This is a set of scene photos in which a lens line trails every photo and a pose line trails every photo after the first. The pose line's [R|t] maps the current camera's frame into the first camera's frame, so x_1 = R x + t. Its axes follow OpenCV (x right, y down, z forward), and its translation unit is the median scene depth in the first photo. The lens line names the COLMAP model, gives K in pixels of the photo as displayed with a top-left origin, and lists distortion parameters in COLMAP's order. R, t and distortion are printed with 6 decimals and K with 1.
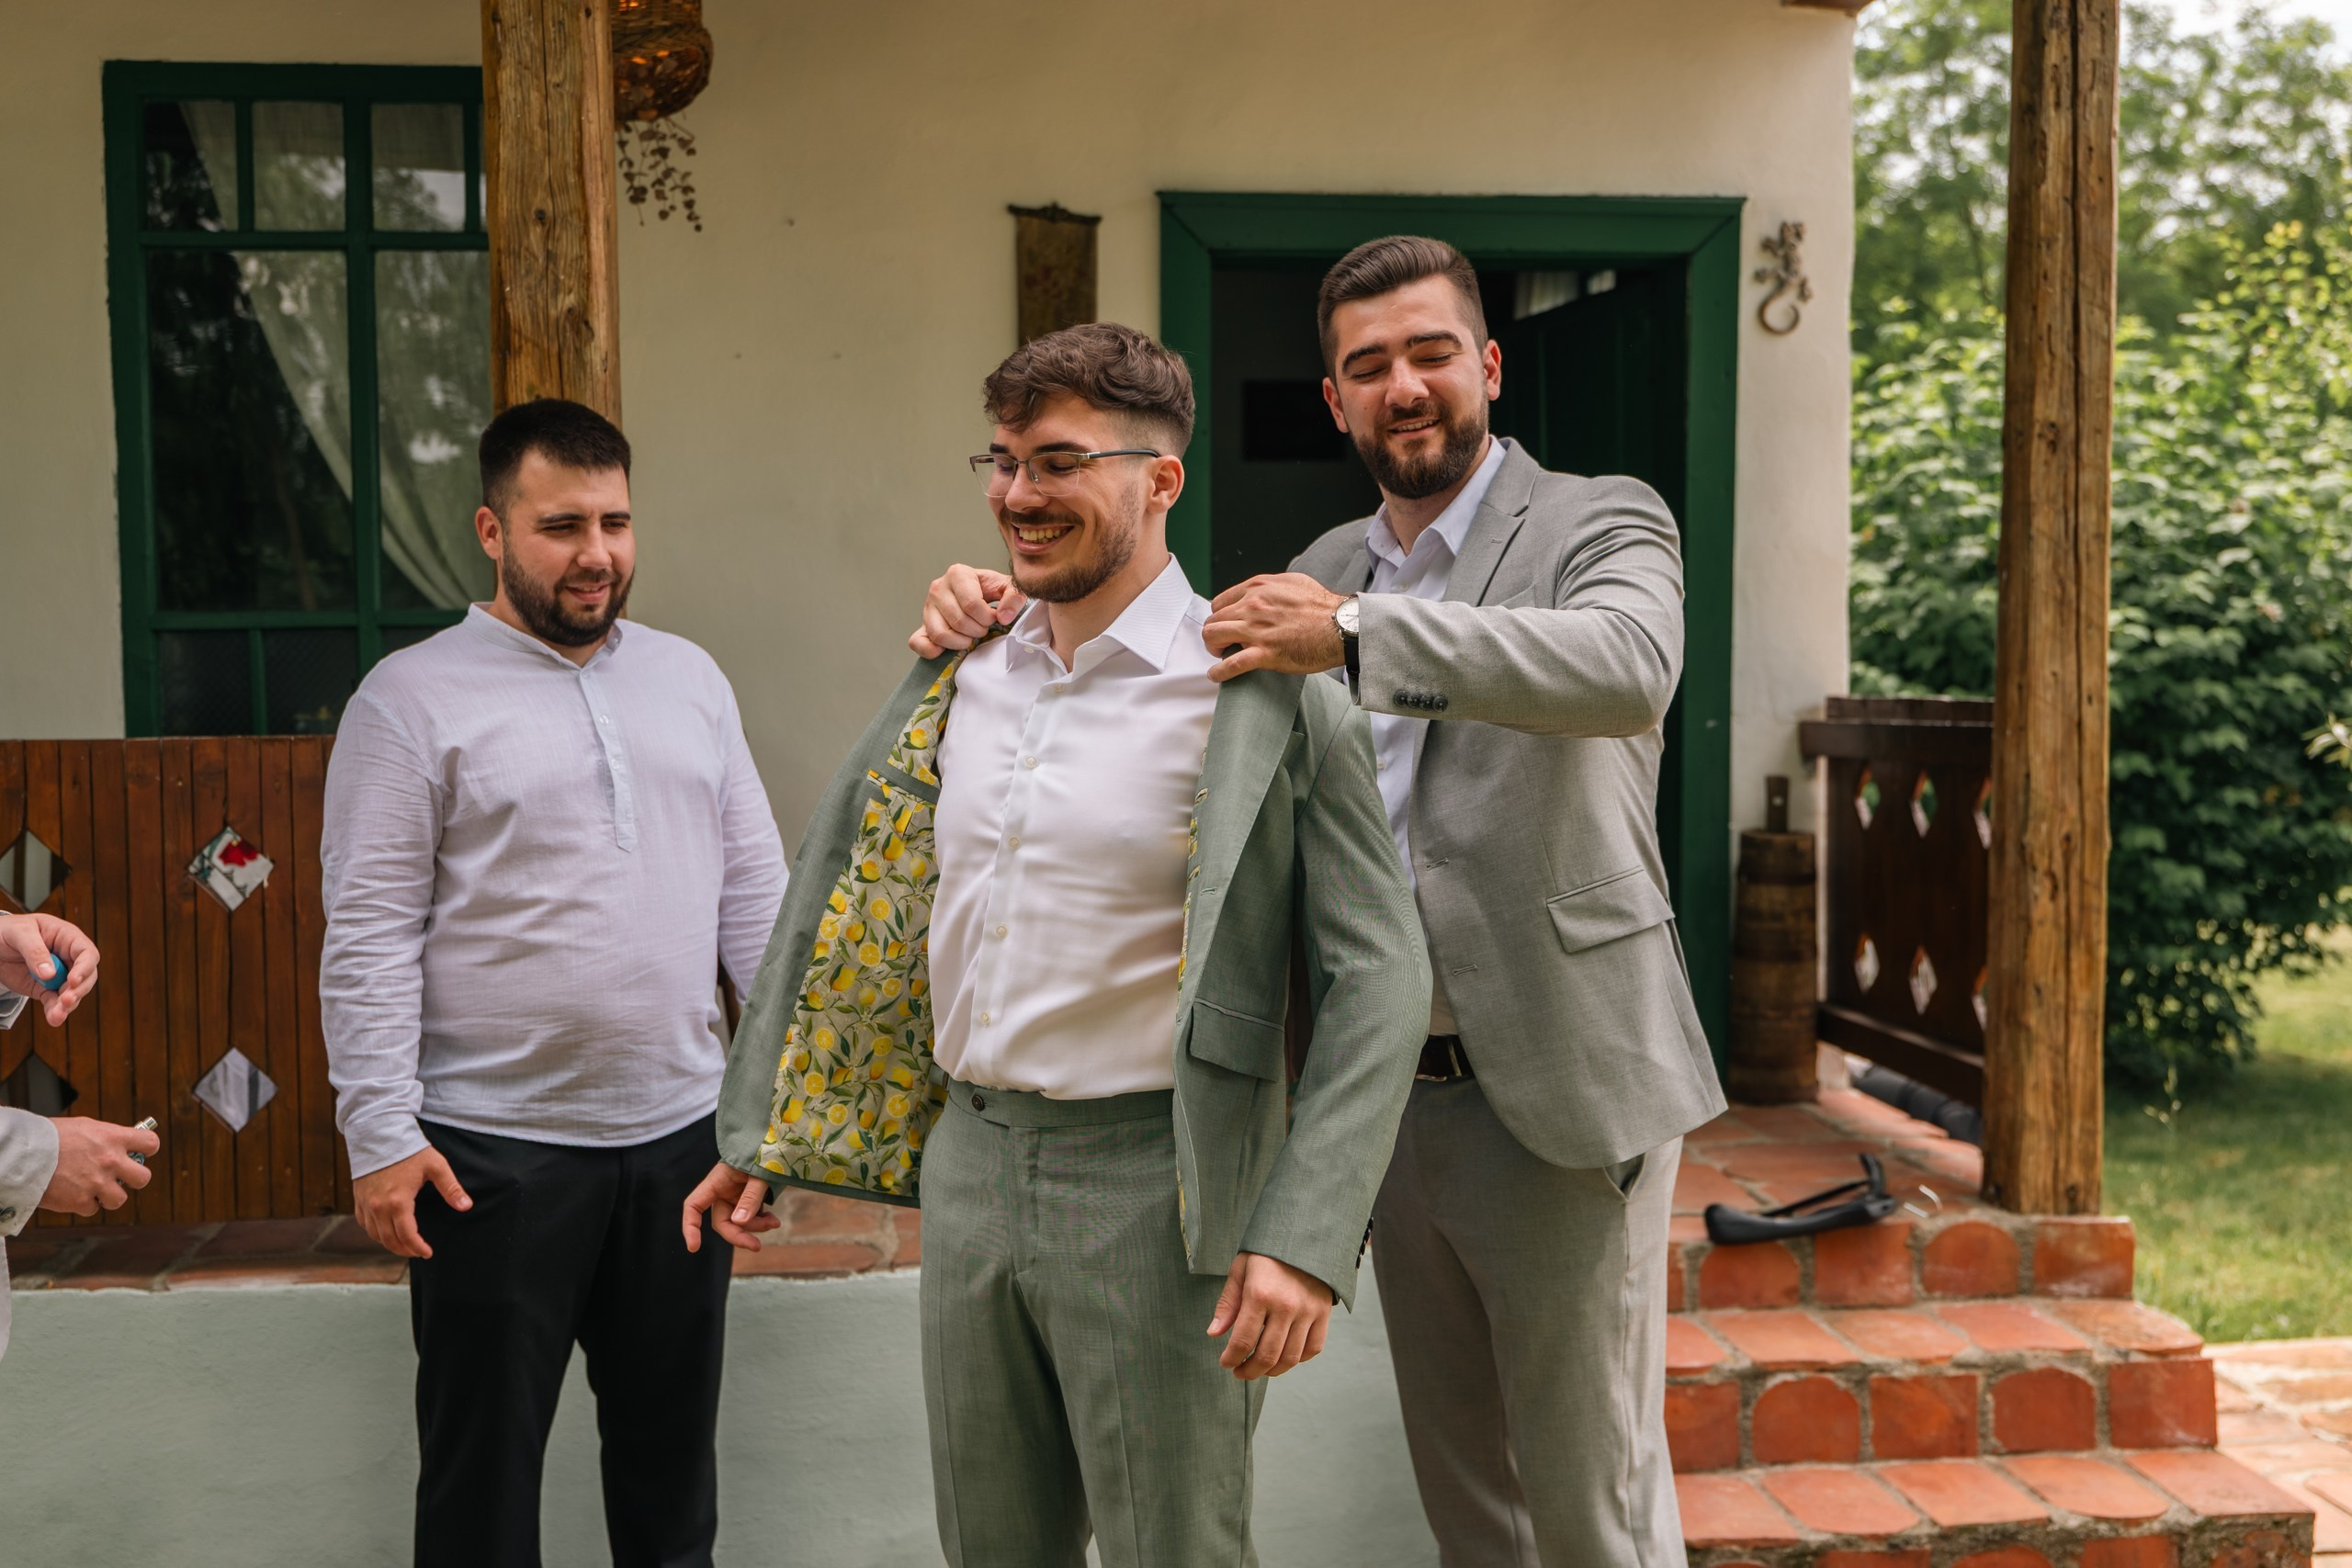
lens RADIAL K [[2377.7, 0, 1170.9], [0, 2377.7, 785.6], [0, 0, 1]] dist [0.002946, 0.000000]
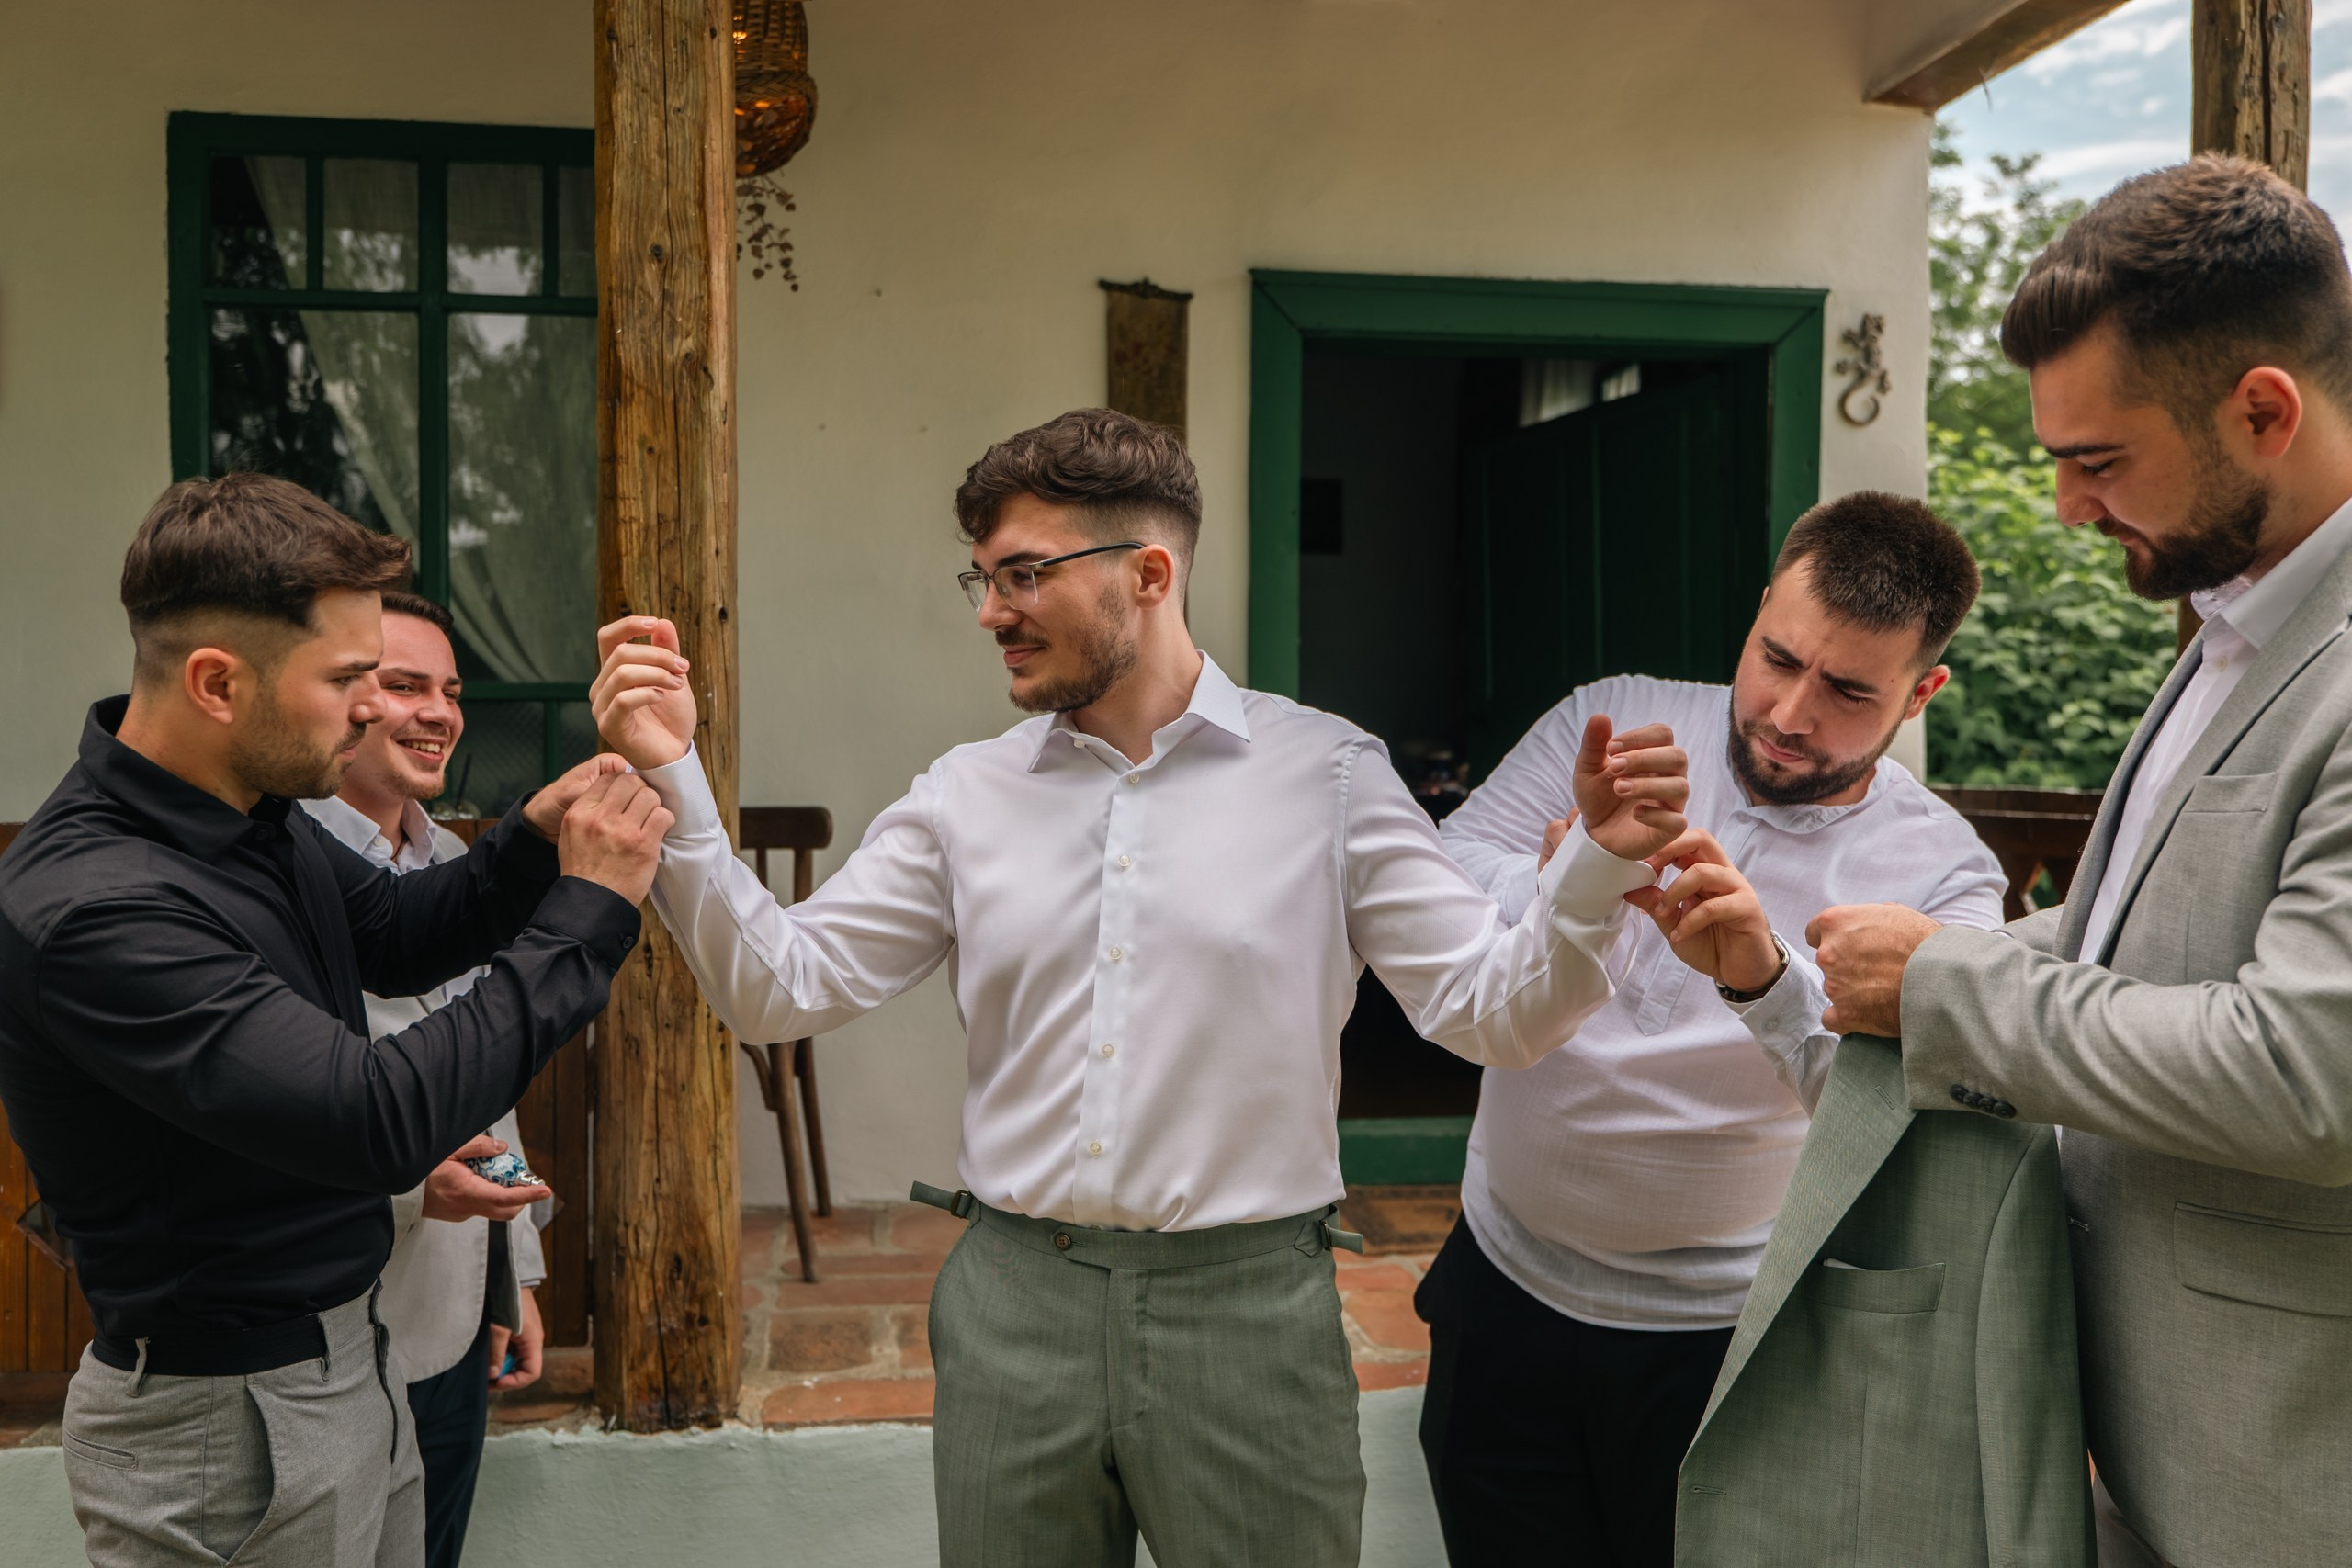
lens RADIAL K [[2041.0, 0, 1163.2], [0, 2041.0, 786.9], [0, 0, 1]] dist [-0.016267, 0.019977]
pose [[0.999050, 0.009356, 0.042553, -0.083795], [-0.008168, 0.999574, -0.028019, -0.011920], [-0.042797, 0.027645, 0.998701, 0.178429]]
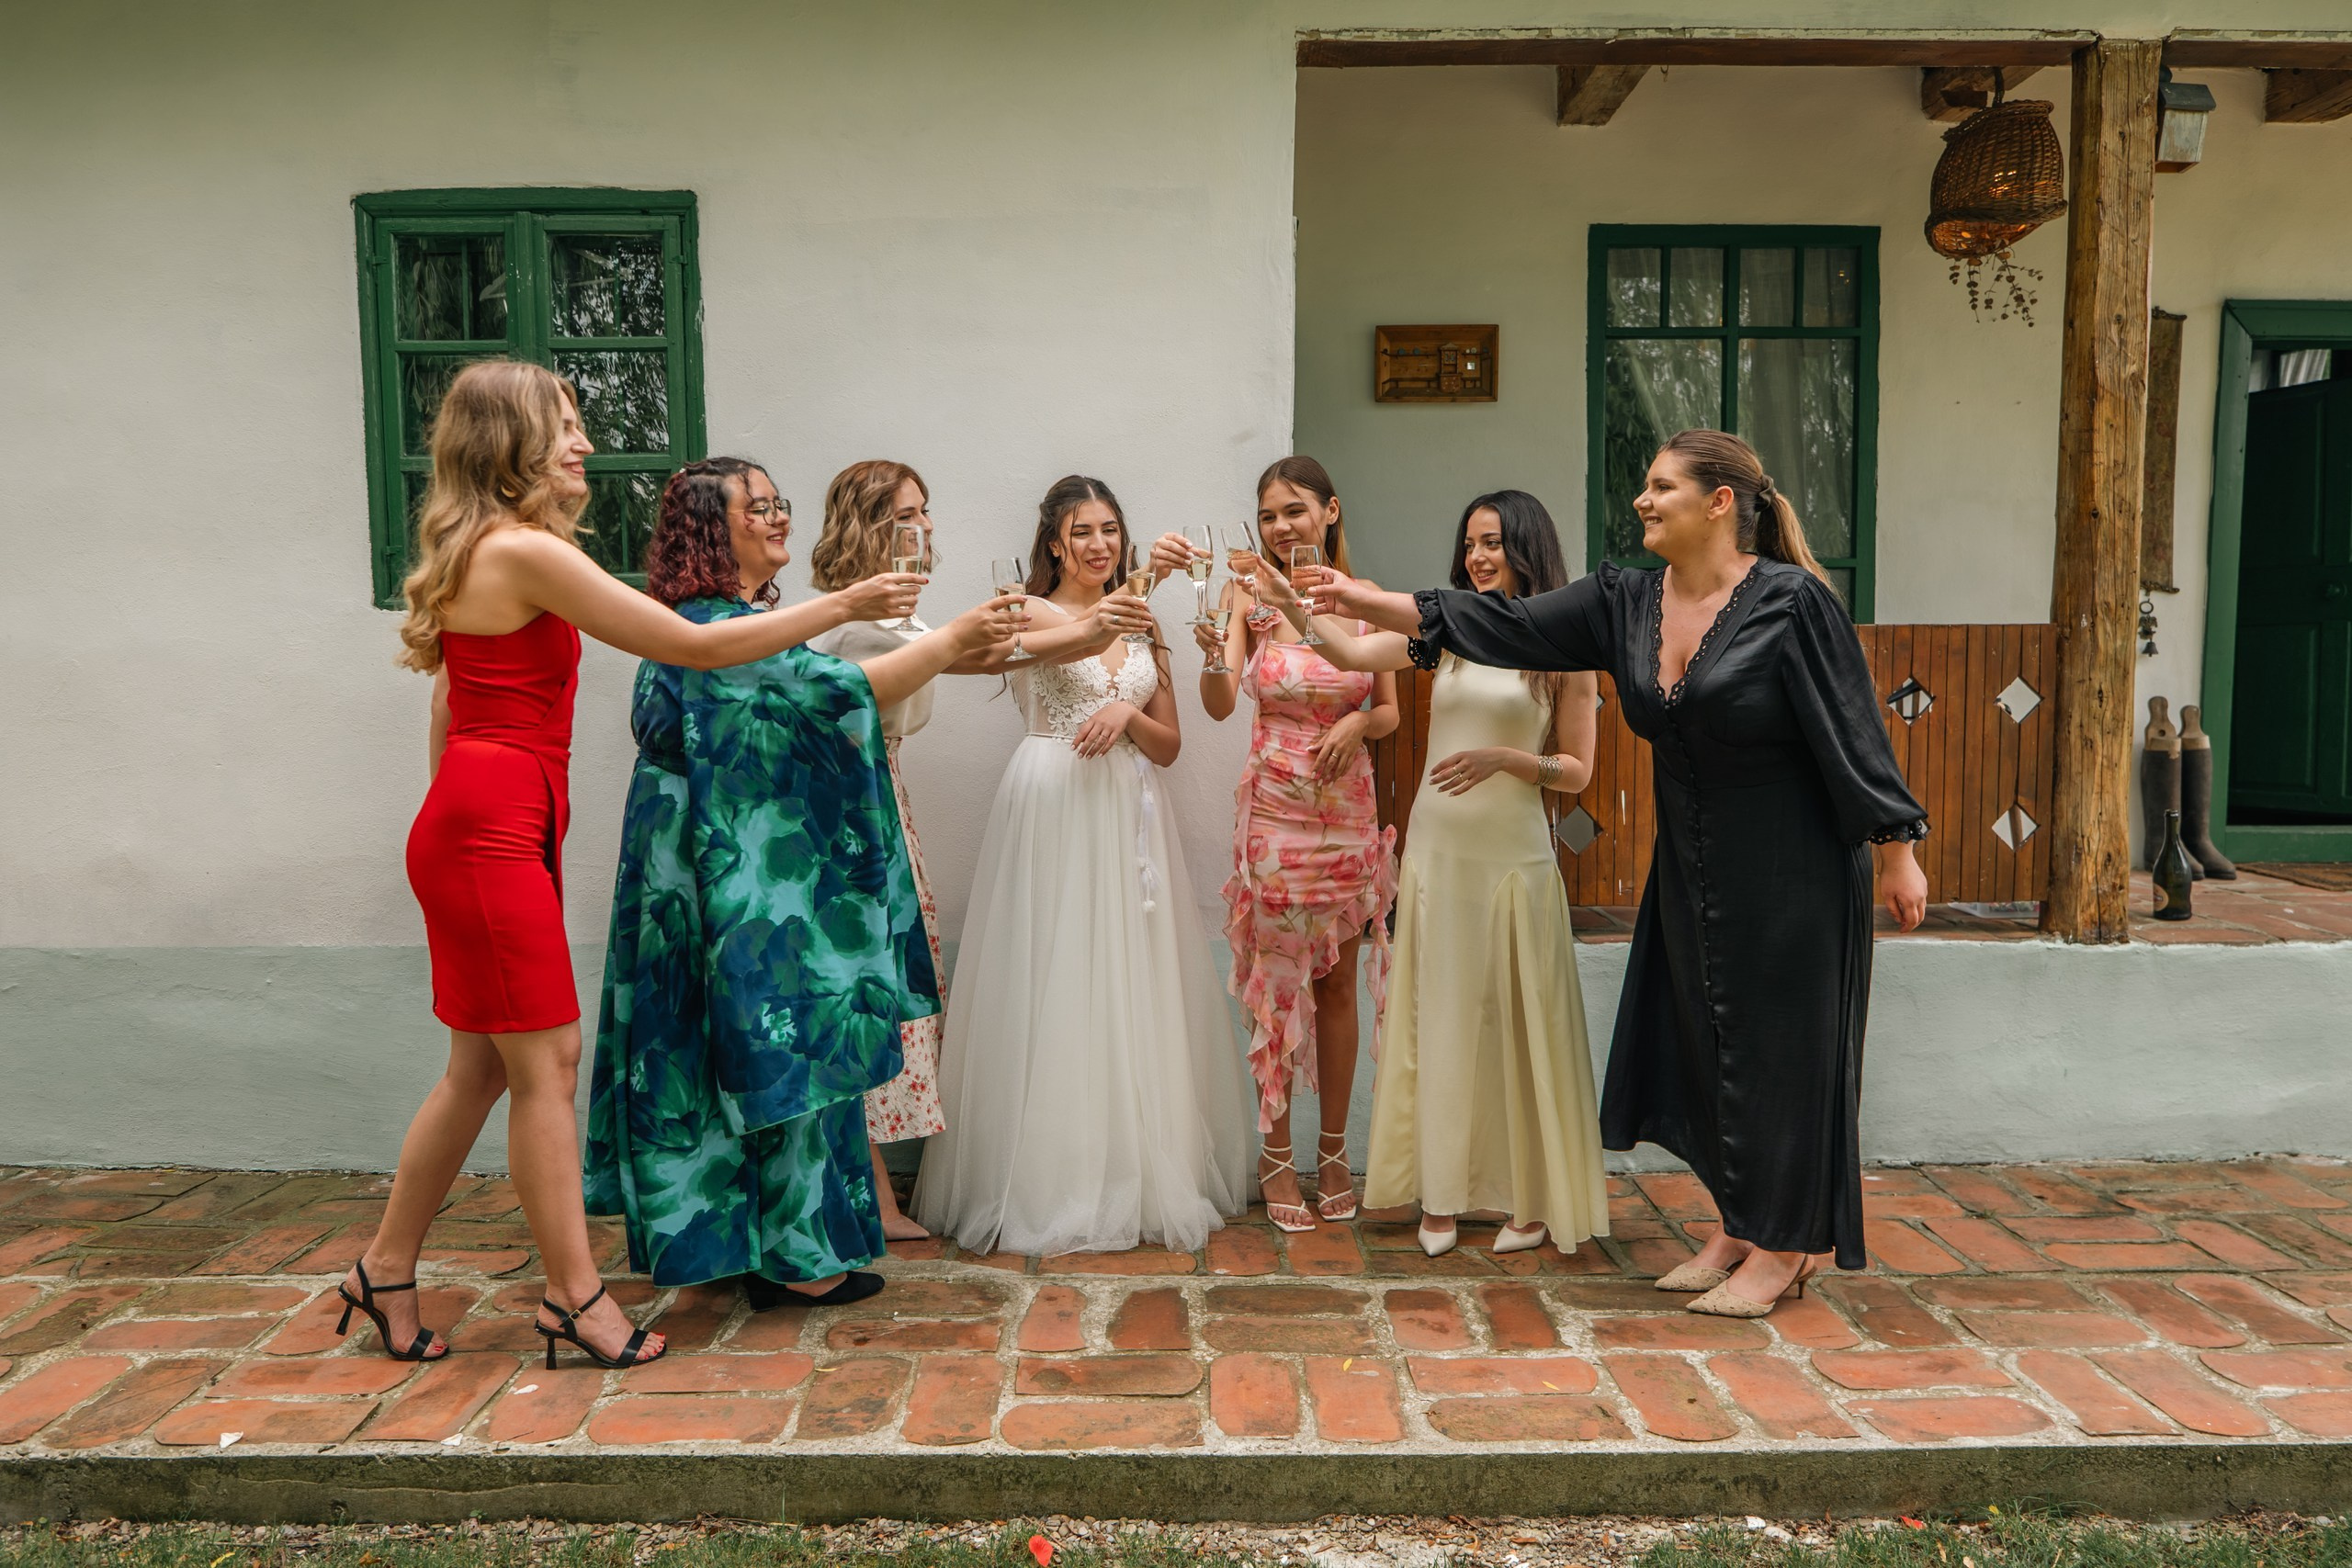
lens RADIAL K [[1670.6, 0, 1177.2], [0, 1670.6, 781.0], [0, 0, 1]] dist [0.003651, -0.000576]
pose [[0.997393, 0.014657, -0.070654, -0.691159], [-0.011802, 0.999103, 0.040662, 0.041015], [0.071186, -0.039722, 0.996672, -0.206308]]
